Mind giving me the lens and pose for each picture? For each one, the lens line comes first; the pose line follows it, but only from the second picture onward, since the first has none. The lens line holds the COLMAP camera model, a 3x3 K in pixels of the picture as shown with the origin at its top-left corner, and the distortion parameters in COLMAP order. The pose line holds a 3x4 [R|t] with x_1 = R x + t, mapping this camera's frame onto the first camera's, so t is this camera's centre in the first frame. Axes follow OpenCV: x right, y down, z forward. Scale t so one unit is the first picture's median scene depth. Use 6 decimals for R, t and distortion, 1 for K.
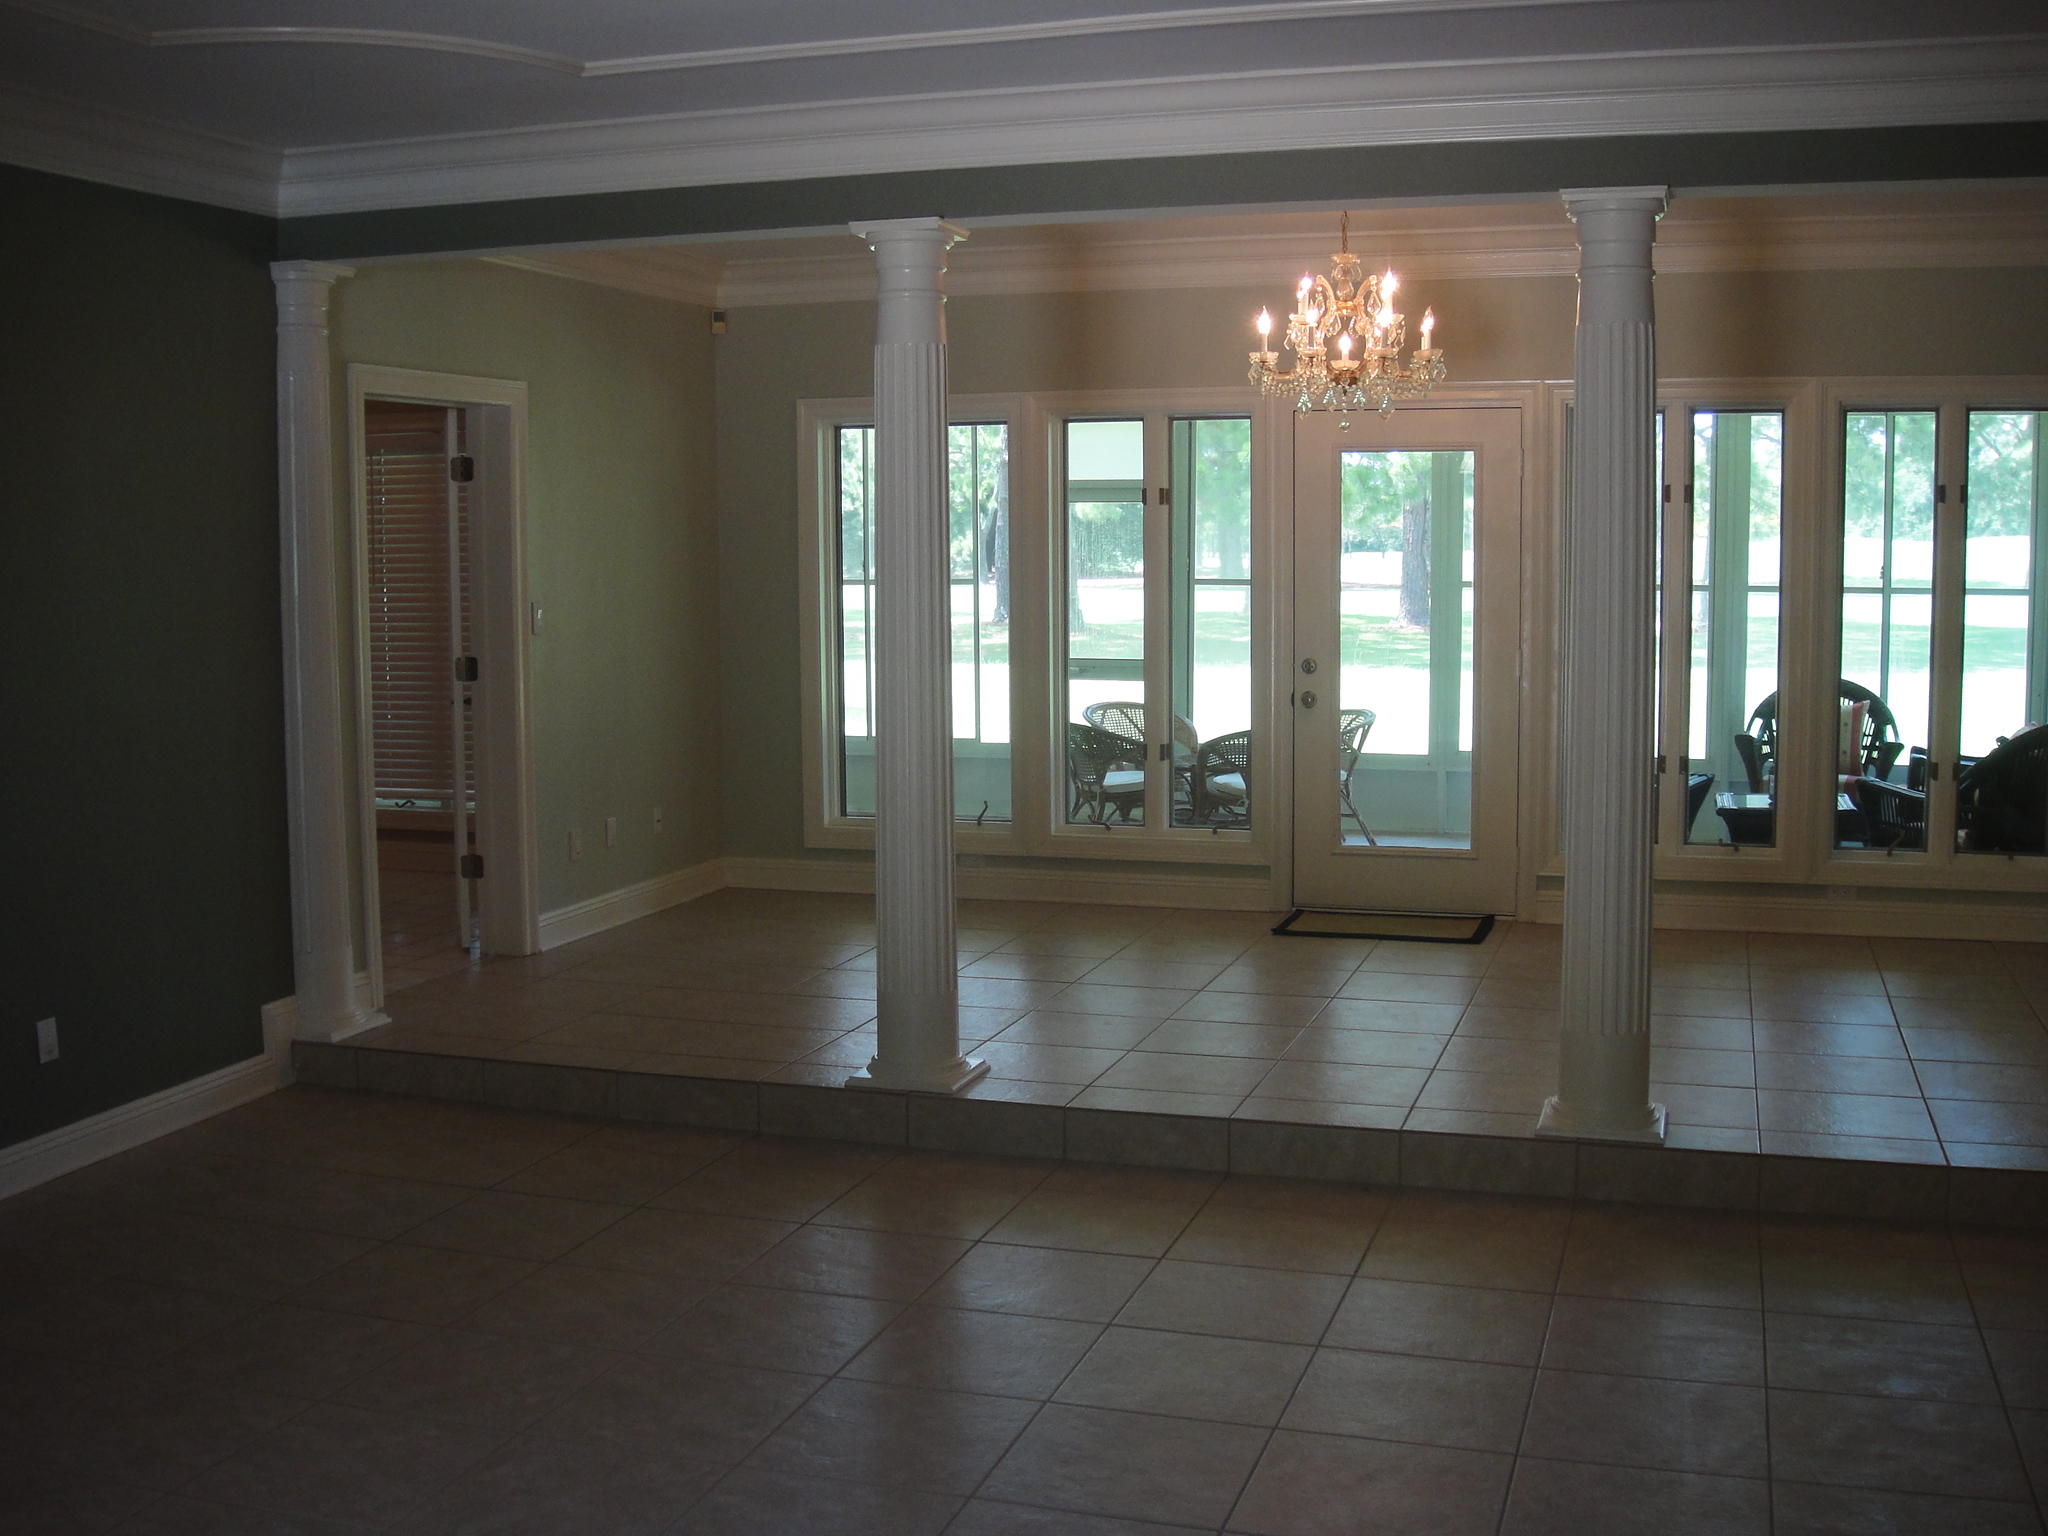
lens RADIAL K [[2294.0, 0, 1024.0], [0, 2294.0, 768.0], [0, 0, 1]] dist [-0.138299, 0.160248]
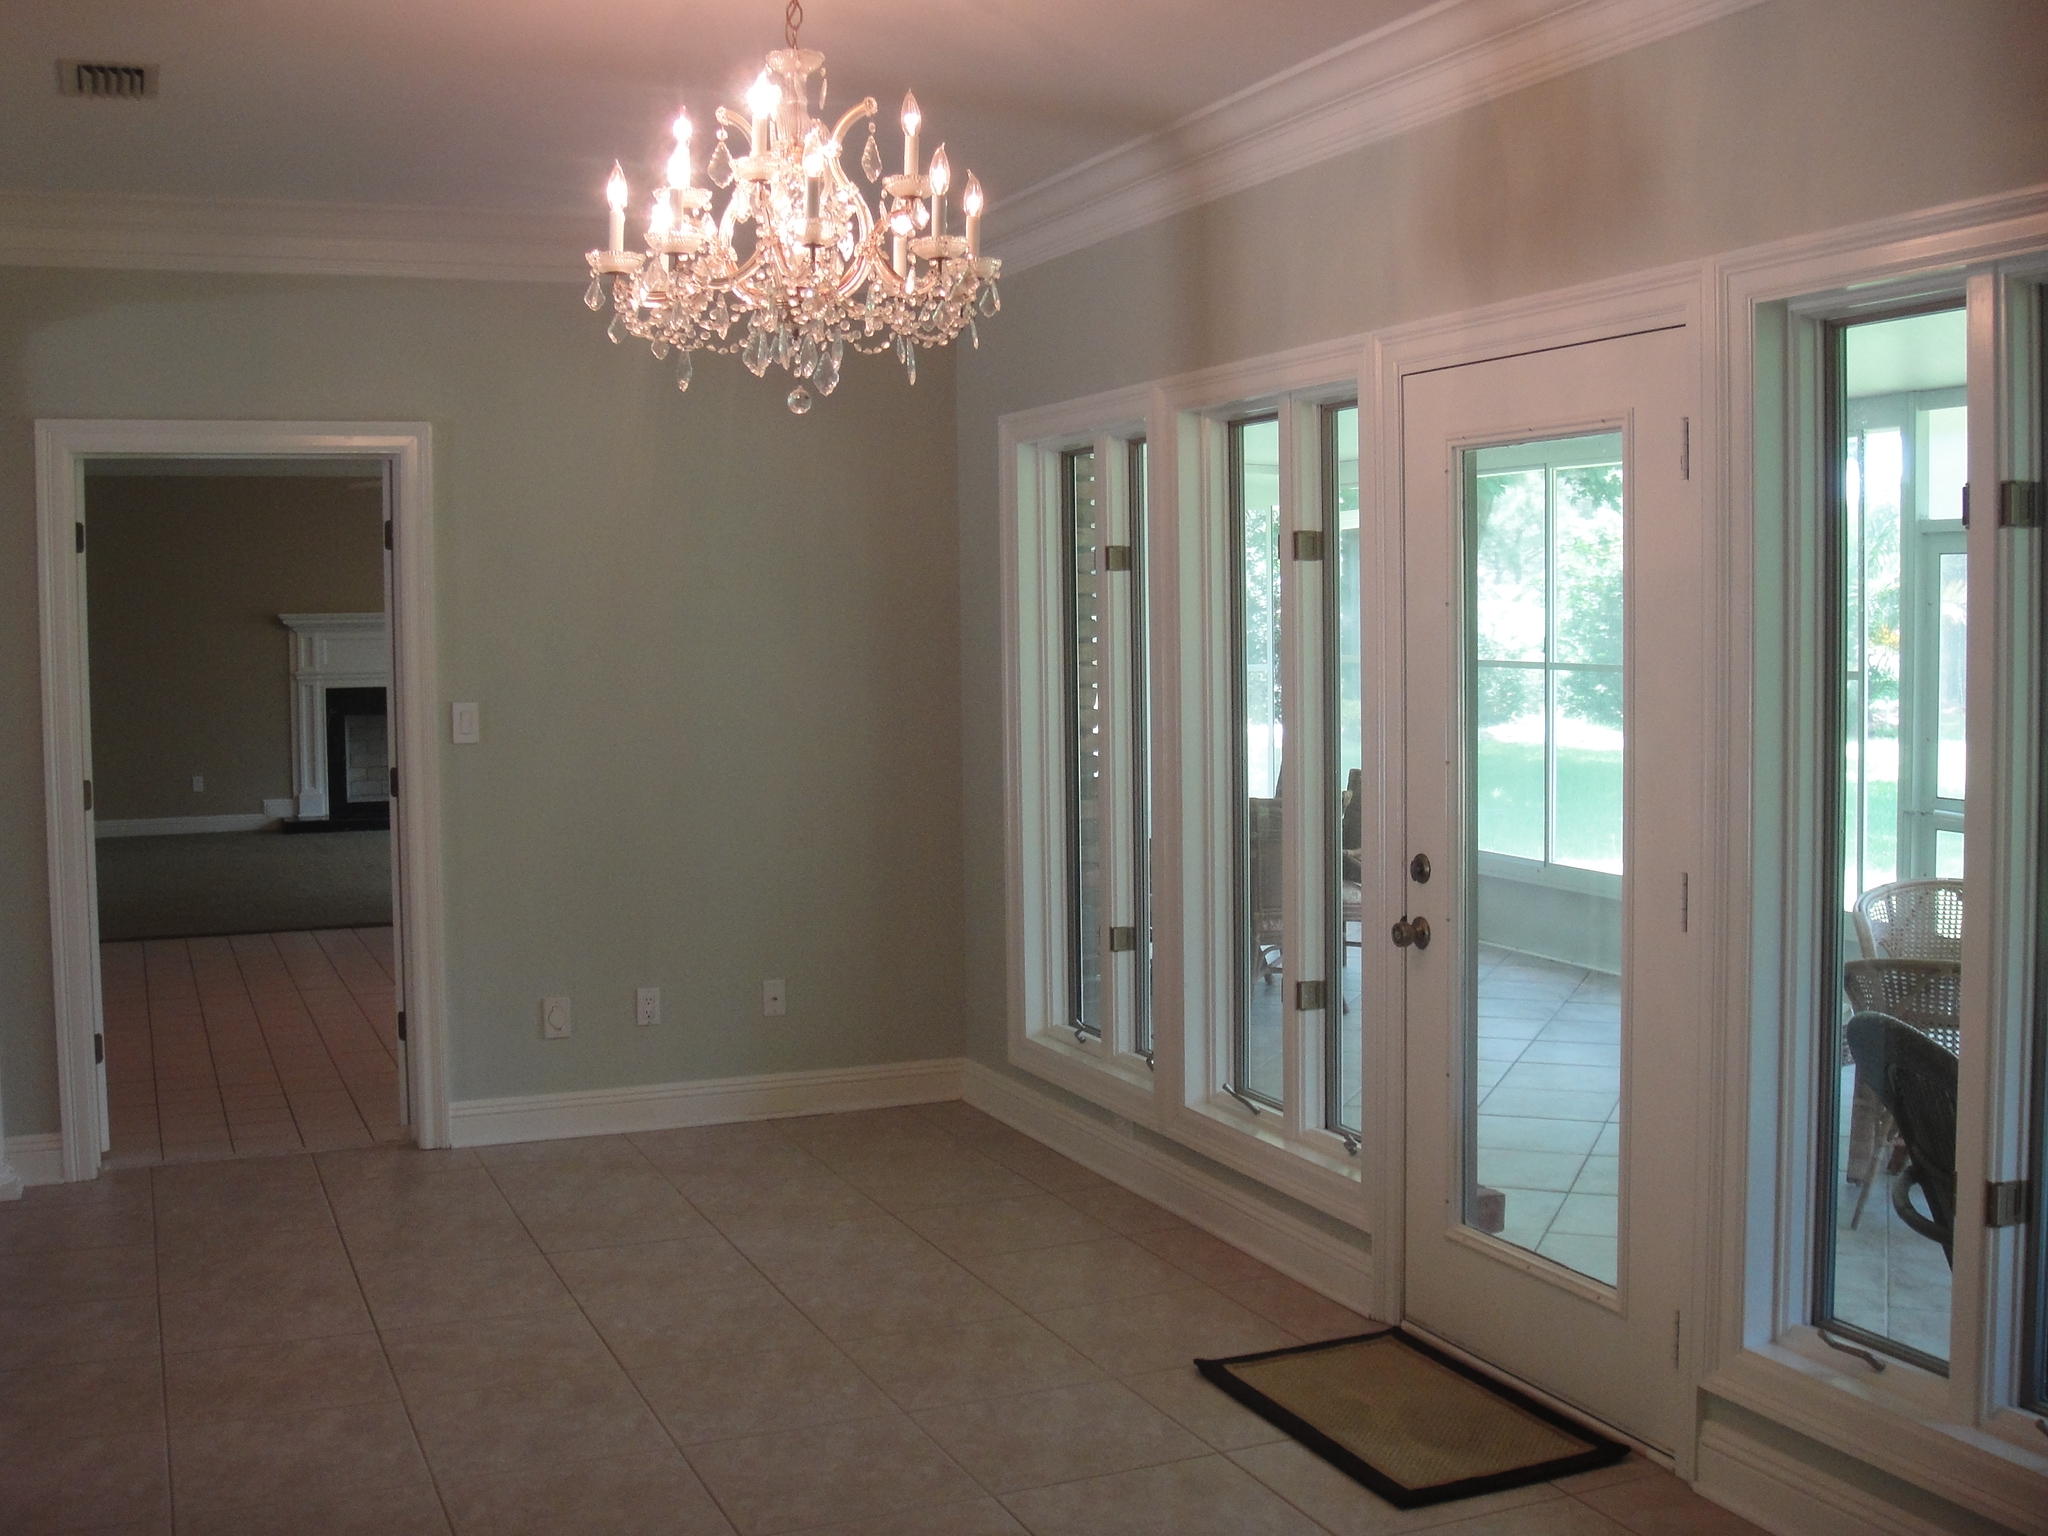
lens RADIAL K [[2177.9, 0, 1024.0], [0, 2177.9, 768.0], [0, 0, 1]] dist [-0.191590, 0.009863]
pose [[0.638474, 0.051836, -0.767896, 0.492234], [-0.065127, 0.997790, 0.013205, -0.075670], [0.766883, 0.041580, 0.640439, 0.696395]]
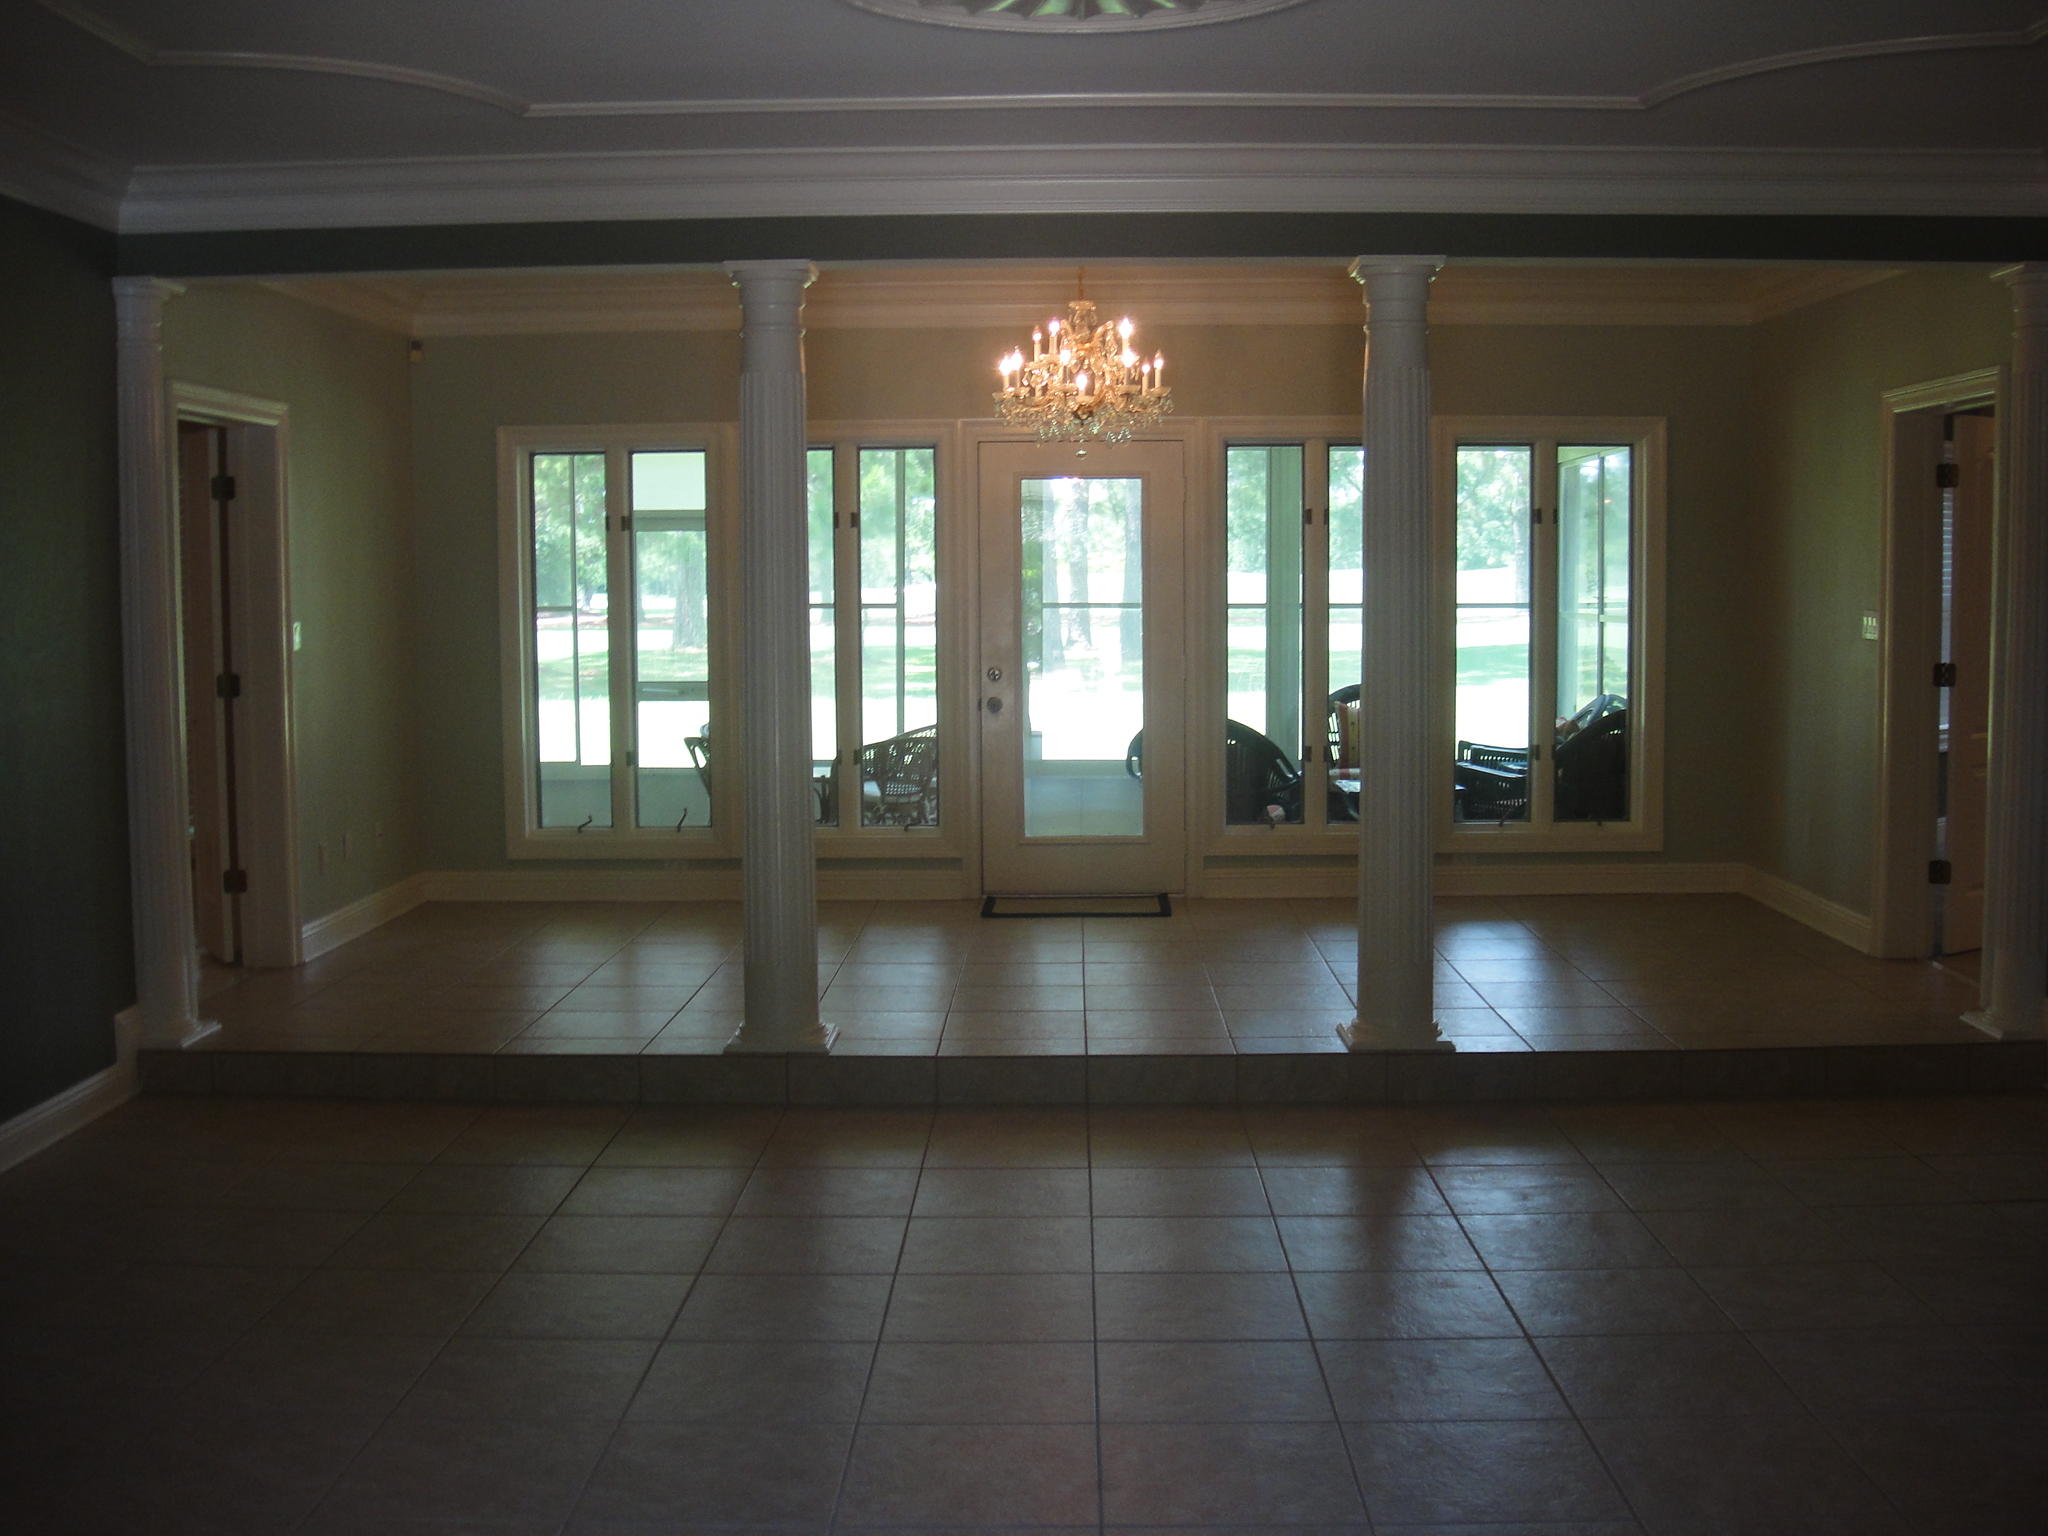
lens RADIAL K [[2279.2, 0, 1066.6], [0, 2279.2, 764.6], [0, 0, 1]] dist [-0.082454, 0.041749]
pose [[0.957082, -0.026359, 0.288618, -0.179194], [0.031914, 0.999385, -0.014556, 0.018058], [-0.288056, 0.023142, 0.957334, -0.065603]]
